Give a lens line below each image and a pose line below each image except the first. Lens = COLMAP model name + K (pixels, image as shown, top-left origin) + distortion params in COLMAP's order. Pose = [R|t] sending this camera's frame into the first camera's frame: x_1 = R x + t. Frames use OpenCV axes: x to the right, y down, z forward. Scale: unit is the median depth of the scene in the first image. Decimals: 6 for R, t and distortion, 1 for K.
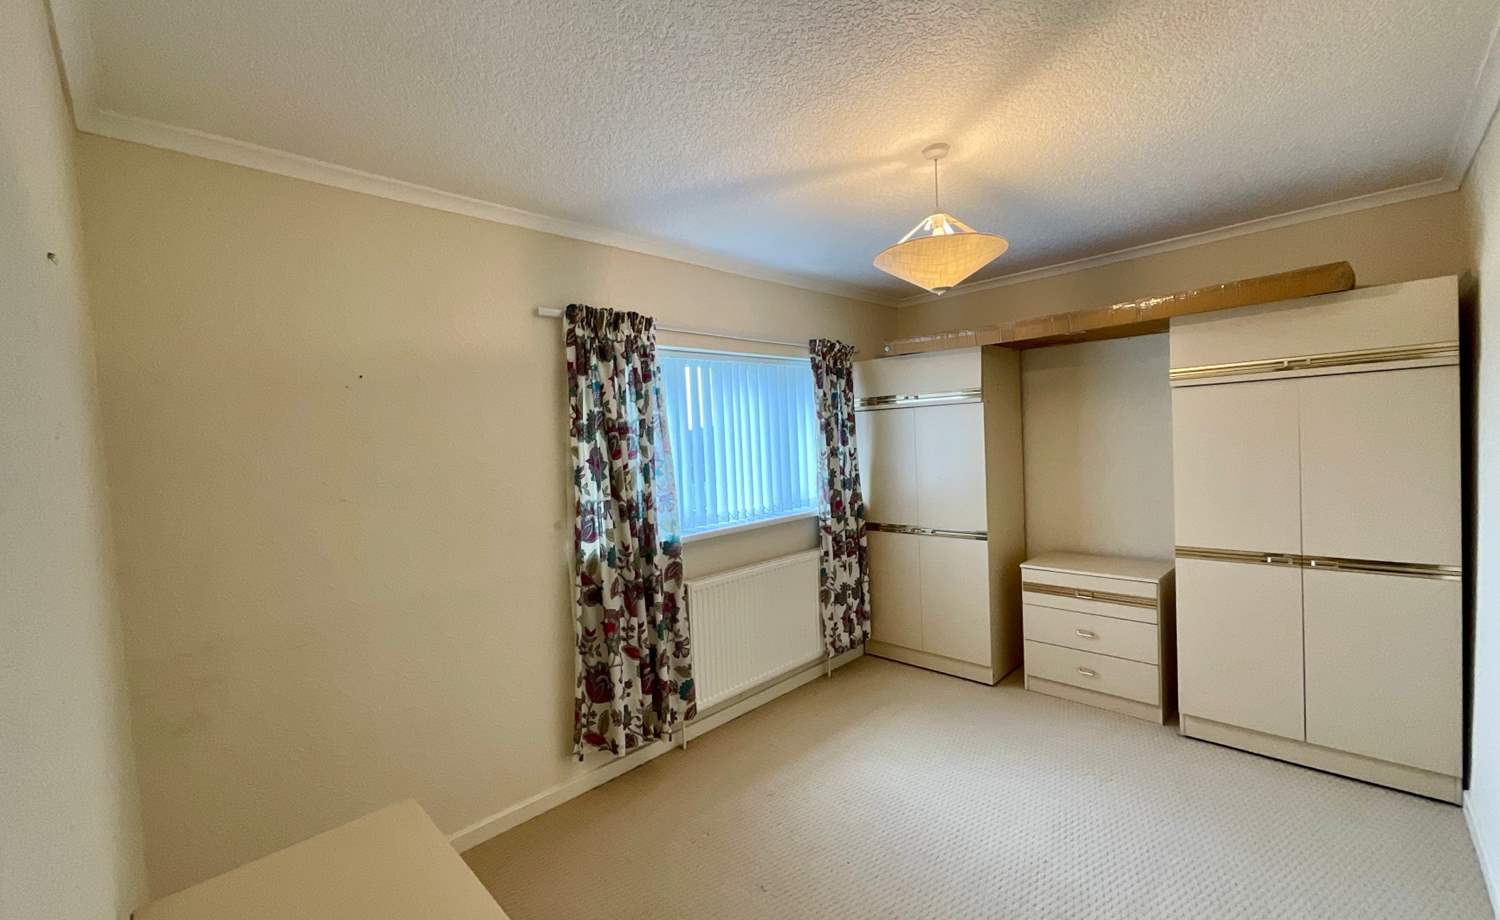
lens RADIAL K [[606.9, 0, 750.0], [0, 606.9, 460.0], [0, 0, 1]] dist [-0.000500, 0.000773]
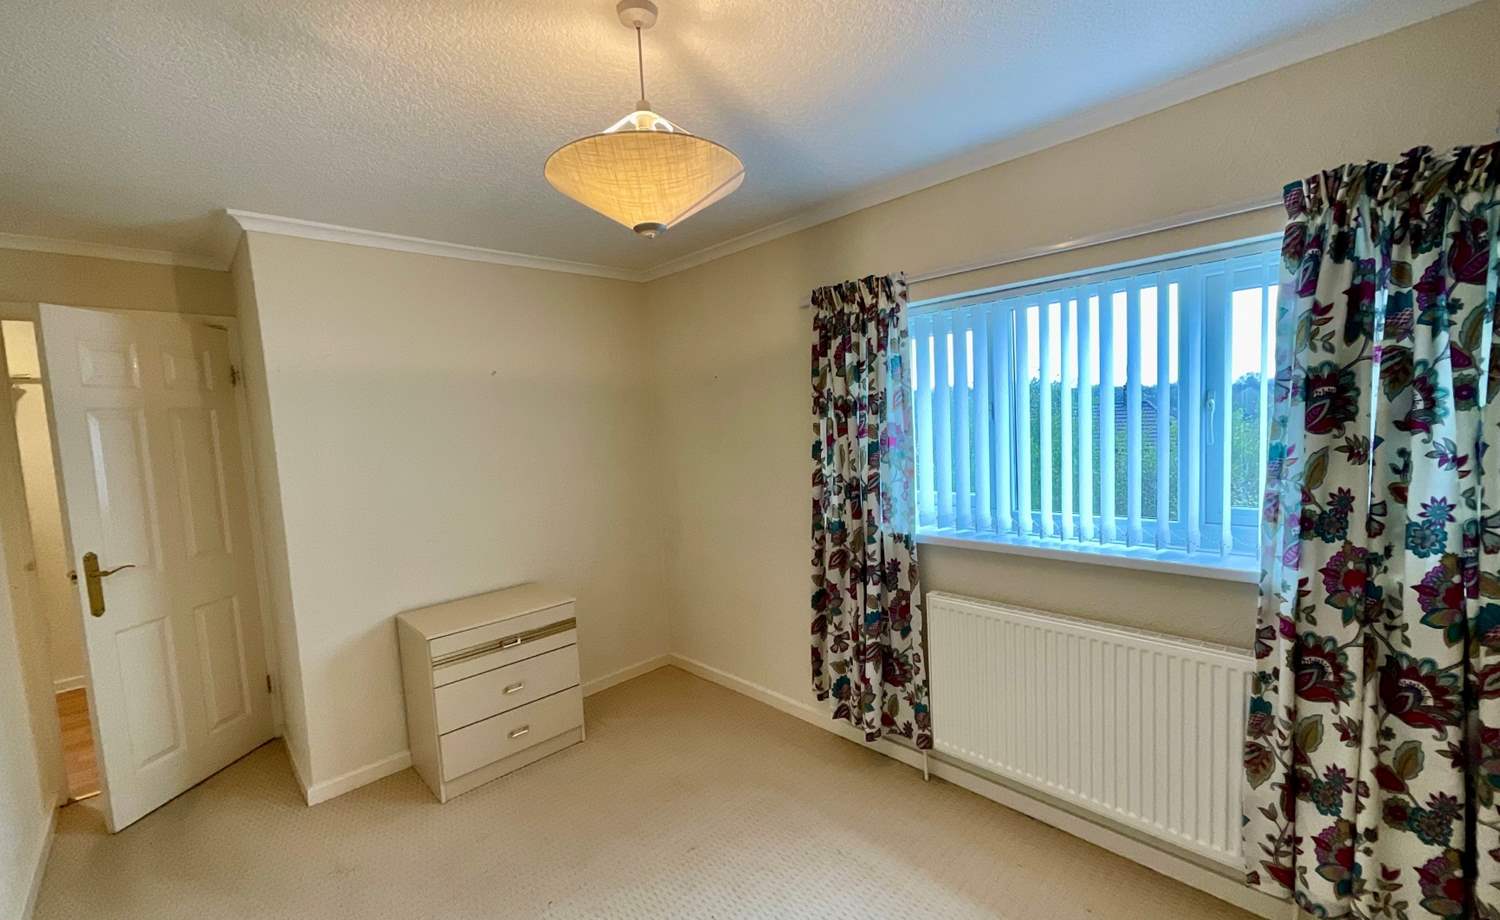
lens RADIAL K [[606.9, 0, 750.0], [0, 606.9, 460.0], [0, 0, 1]] dist [-0.000500, 0.000773]
pose [[-0.017813, 0.121368, -0.992448, 0.700590], [0.016477, 0.992506, 0.121080, -0.078805], [0.999706, -0.014196, -0.019679, 0.782762]]
